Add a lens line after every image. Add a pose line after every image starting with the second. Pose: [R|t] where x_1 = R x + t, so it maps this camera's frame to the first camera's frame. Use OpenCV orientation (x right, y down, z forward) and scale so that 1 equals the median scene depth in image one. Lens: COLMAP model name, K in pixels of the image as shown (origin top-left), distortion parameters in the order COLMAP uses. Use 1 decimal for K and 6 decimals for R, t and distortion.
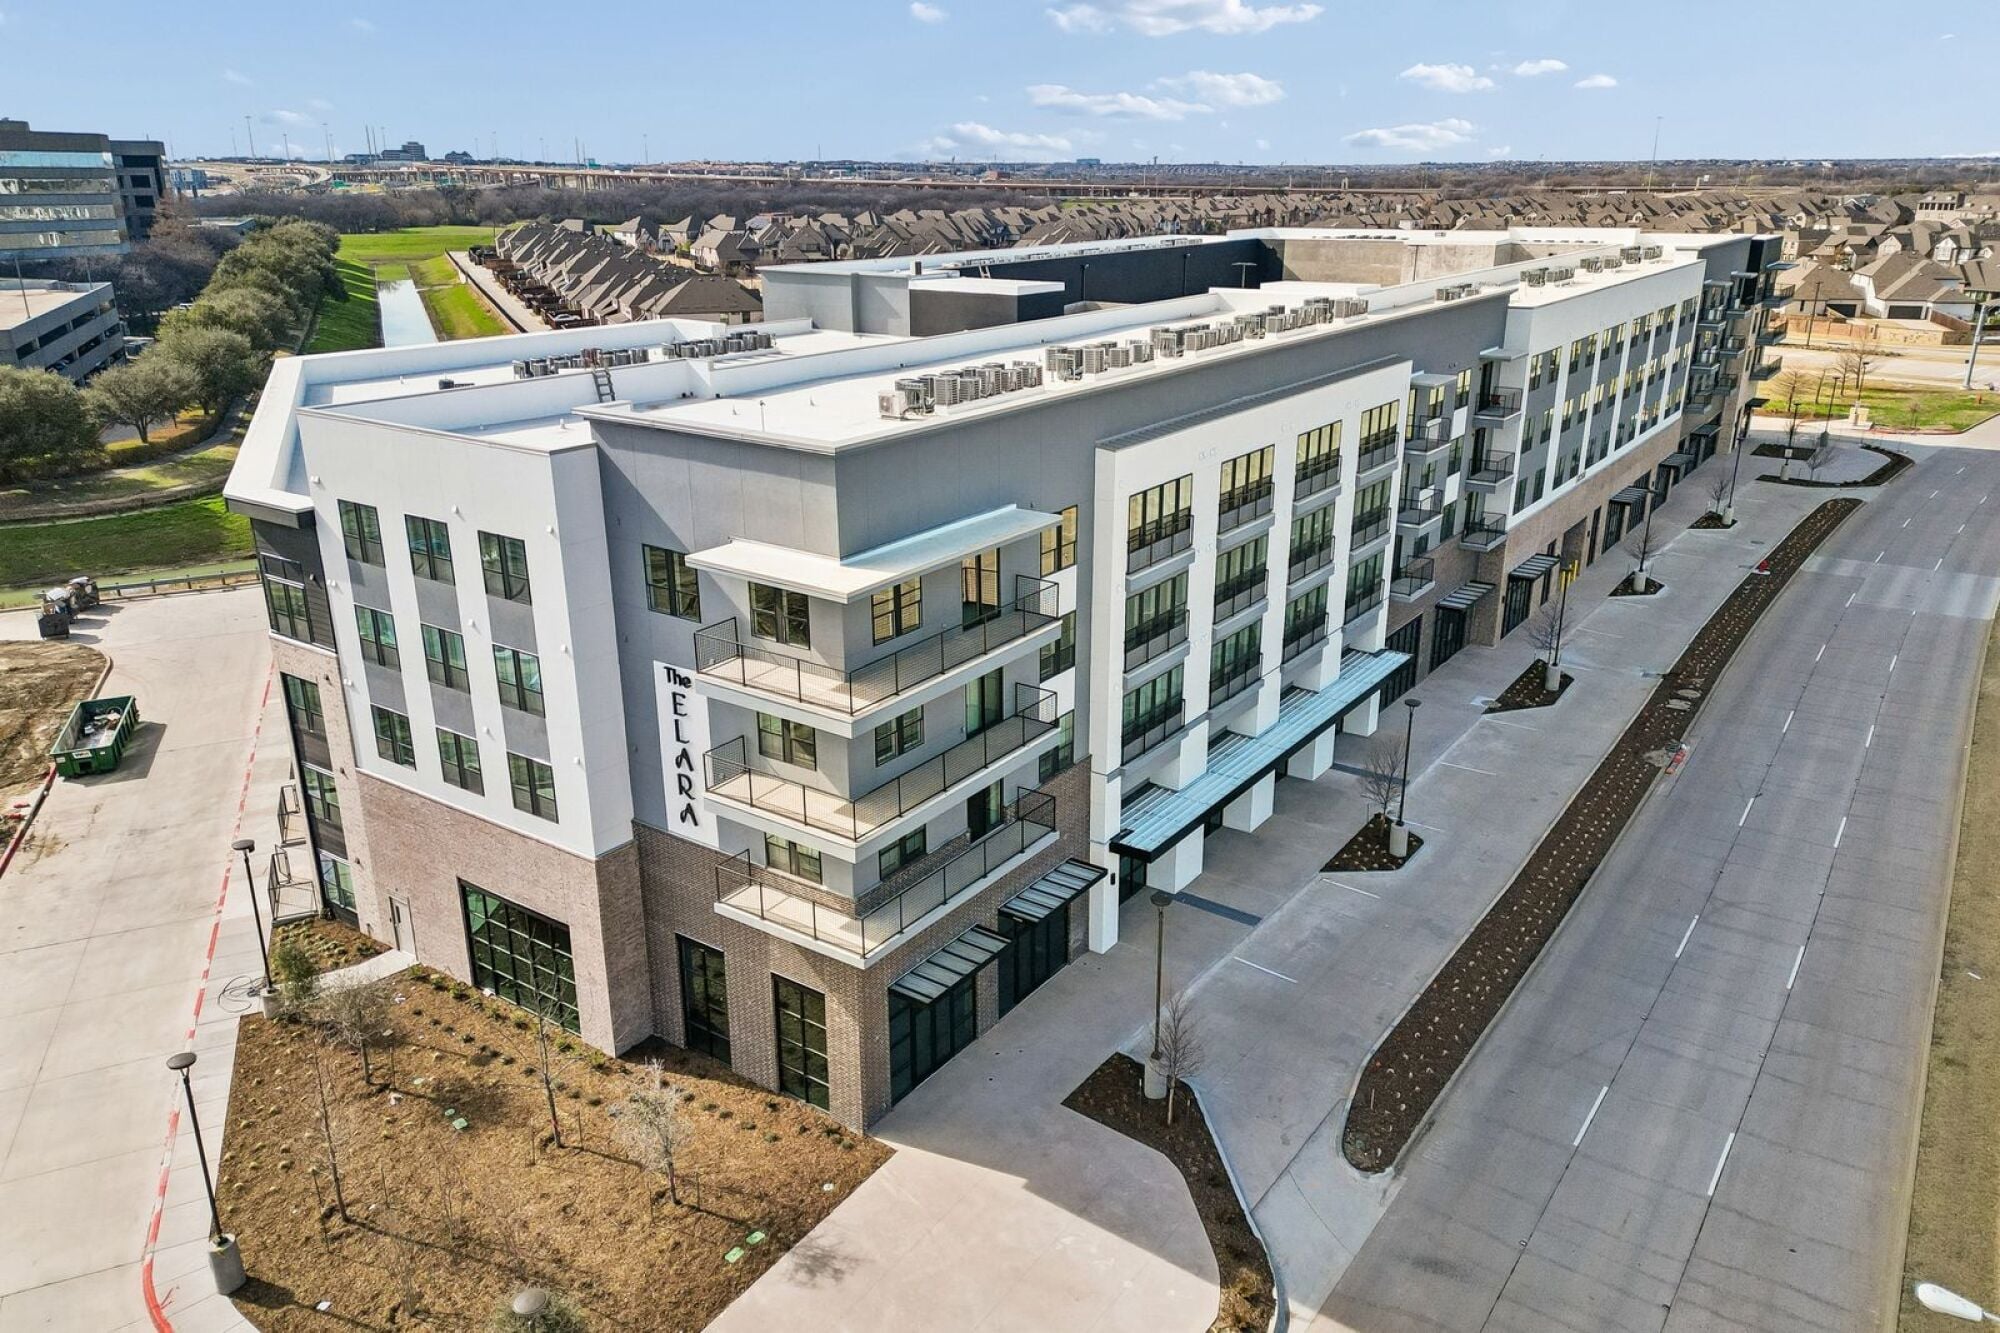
lens RADIAL K [[1421.0, 0, 997.8], [0, 1421.0, 668.3], [0, 0, 1]] dist [0.002141, 0.000609]
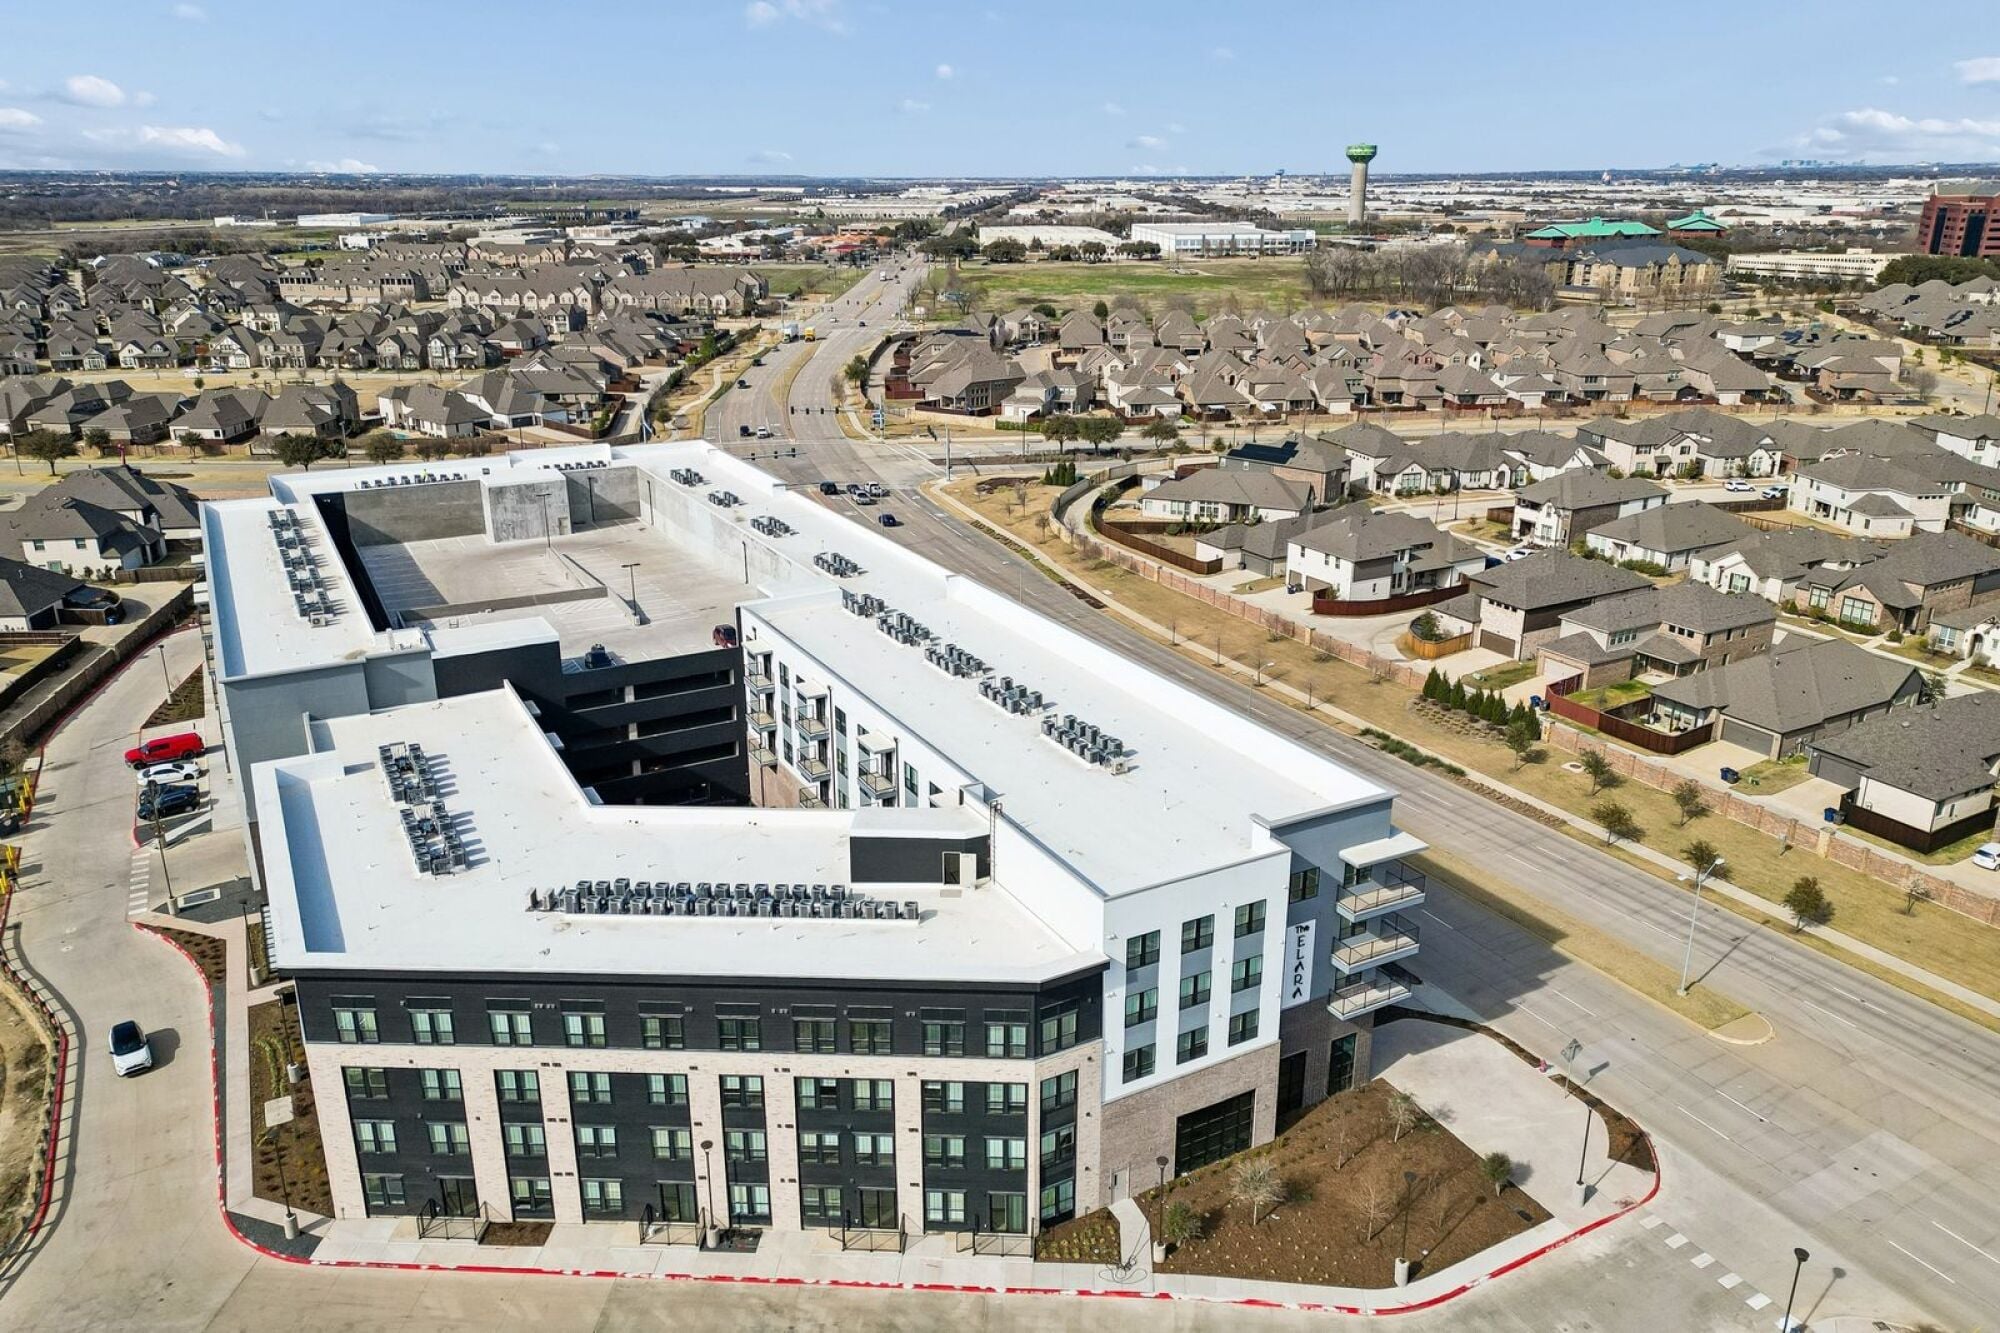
lens RADIAL K [[1421.0, 0, 998.8], [0, 1421.0, 665.2], [0, 0, 1]] dist [0.002141, 0.000609]
pose [[0.435028, -0.283778, 0.854530, -1.861342], [0.290515, 0.942519, 0.165102, -0.740178], [-0.852263, 0.176430, 0.492464, 0.257461]]
